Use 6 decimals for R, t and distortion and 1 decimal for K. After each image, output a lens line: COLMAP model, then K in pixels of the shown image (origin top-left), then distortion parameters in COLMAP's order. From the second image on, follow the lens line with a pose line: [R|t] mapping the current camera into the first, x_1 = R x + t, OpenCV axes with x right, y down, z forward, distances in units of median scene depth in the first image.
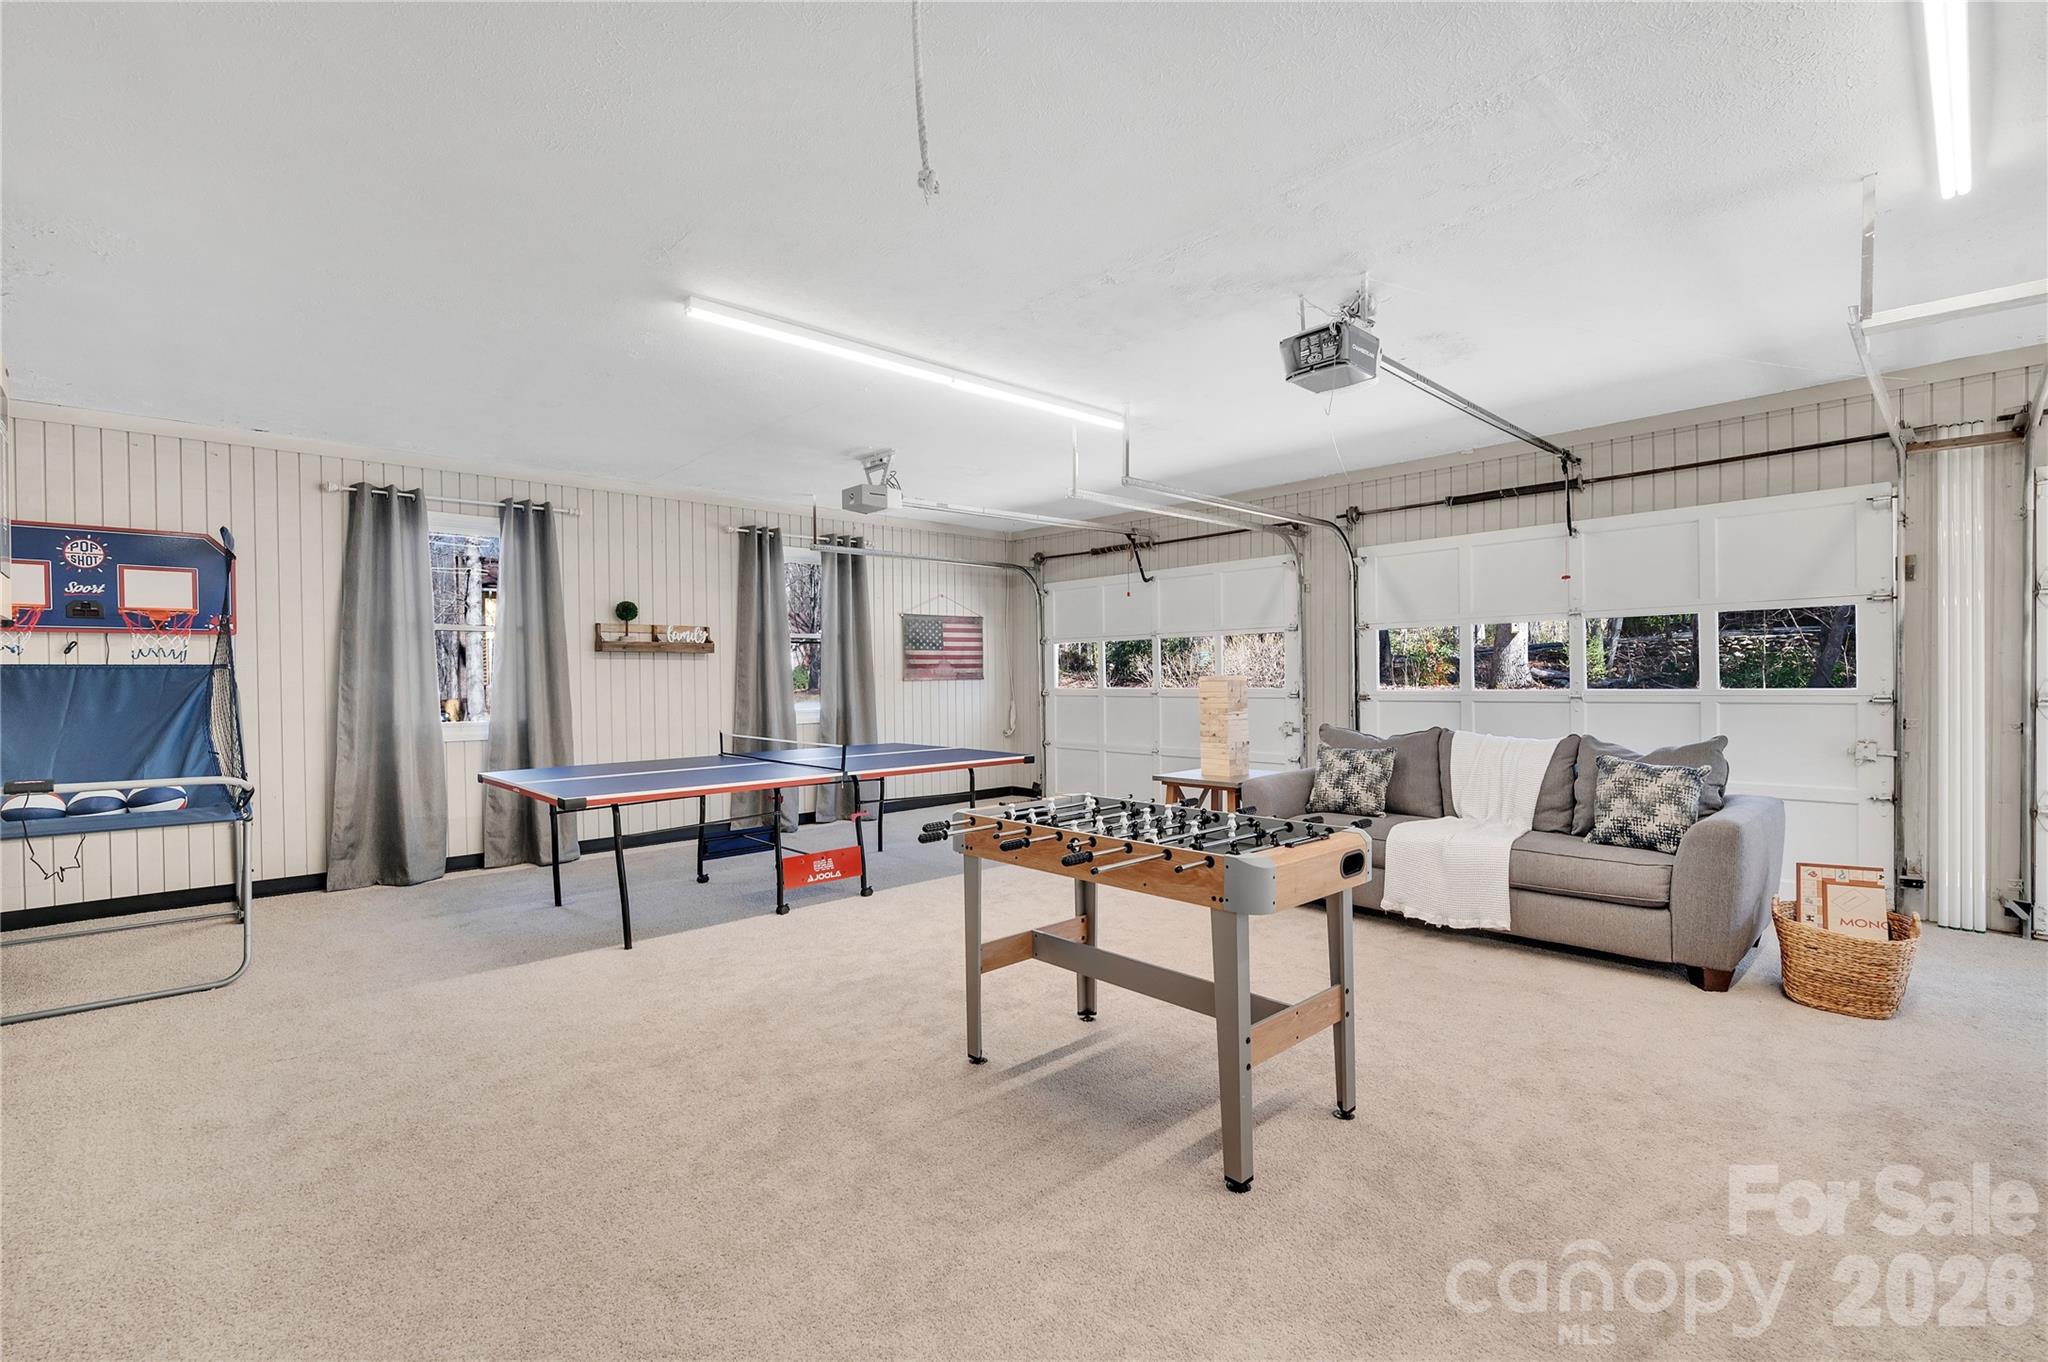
lens RADIAL K [[879.6, 0, 1025.0], [0, 879.6, 685.8], [0, 0, 1]] dist [-0.001853, -0.000458]
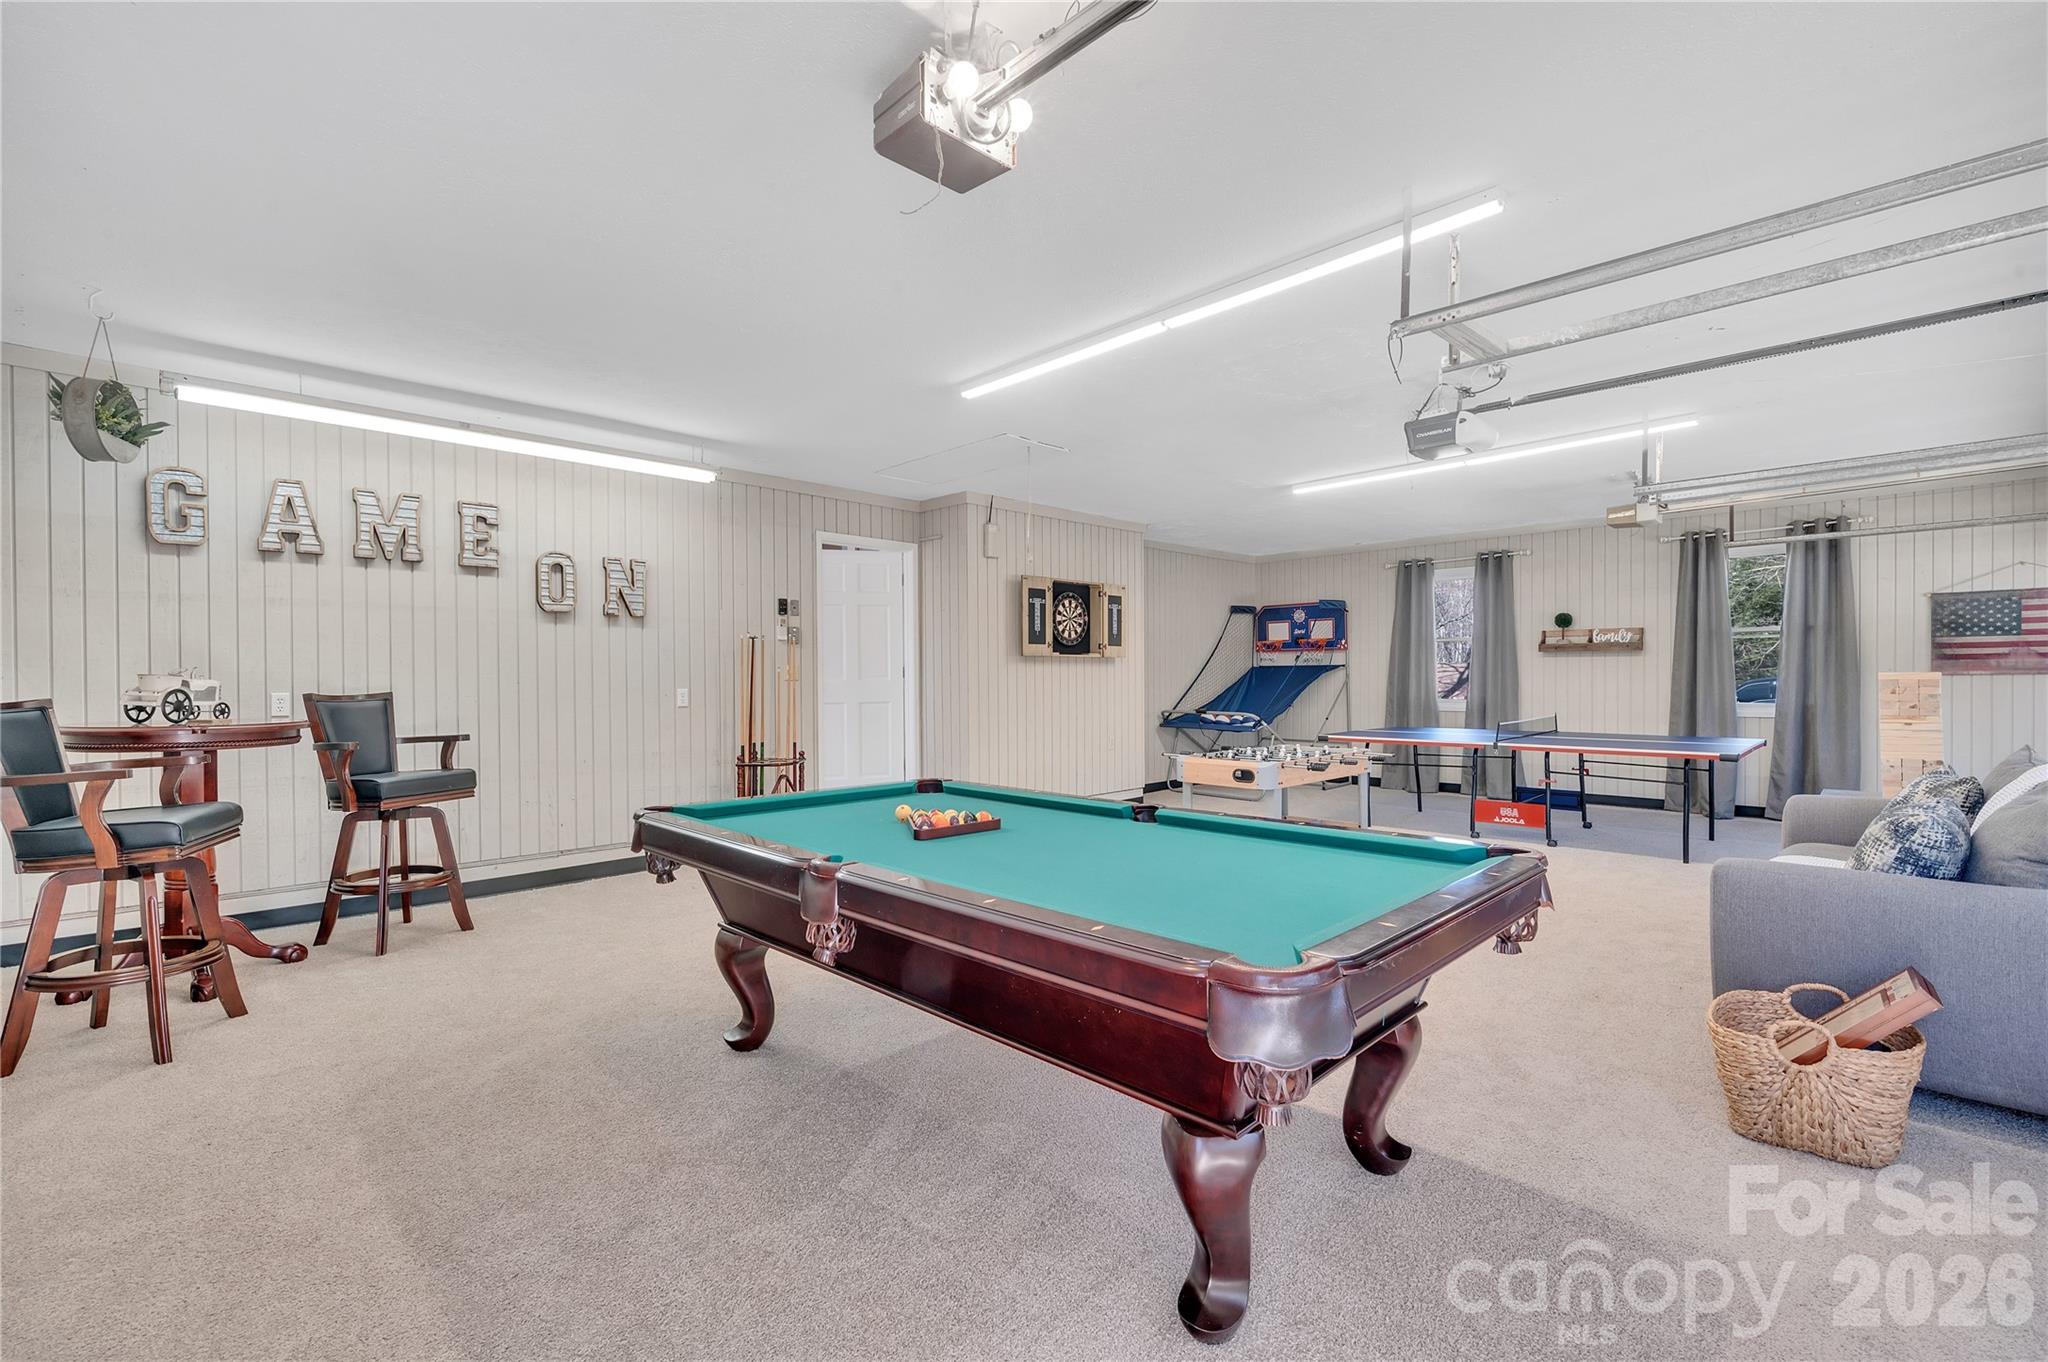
lens RADIAL K [[879.6, 0, 1025.0], [0, 879.6, 685.8], [0, 0, 1]] dist [-0.001853, -0.000458]
pose [[0.039595, 0.018942, -0.999036, 0.813958], [-0.005665, 0.999808, 0.018732, -0.007866], [0.999200, 0.004918, 0.039694, 0.152002]]
